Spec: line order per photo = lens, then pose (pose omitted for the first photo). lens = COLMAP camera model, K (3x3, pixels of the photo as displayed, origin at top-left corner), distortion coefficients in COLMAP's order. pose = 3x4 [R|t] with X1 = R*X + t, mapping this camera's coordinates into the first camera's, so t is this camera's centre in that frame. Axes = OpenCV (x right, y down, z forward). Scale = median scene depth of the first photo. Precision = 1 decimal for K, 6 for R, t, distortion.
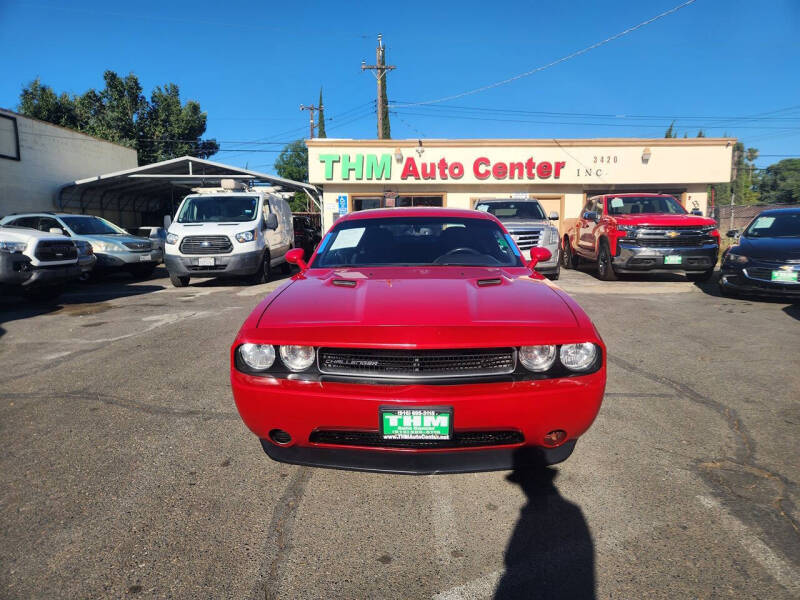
lens RADIAL K [[545.7, 0, 403.5], [0, 545.7, 301.7], [0, 0, 1]] dist [0.068026, -0.054500]
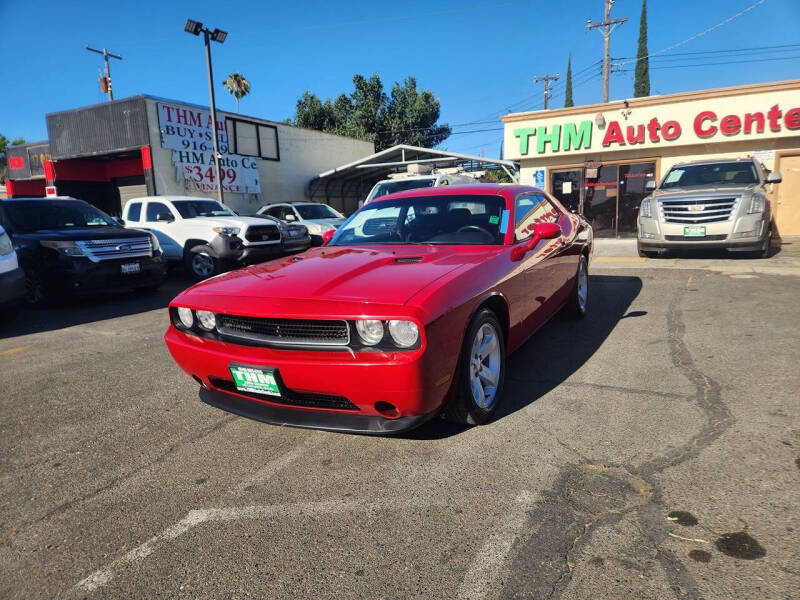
lens RADIAL K [[545.7, 0, 403.2], [0, 545.7, 305.7], [0, 0, 1]] dist [0.068026, -0.054500]
pose [[0.886432, 0.045341, -0.460633, 0.146644], [-0.022778, 0.998258, 0.054426, -0.001441], [0.462298, -0.037752, 0.885921, 0.018286]]
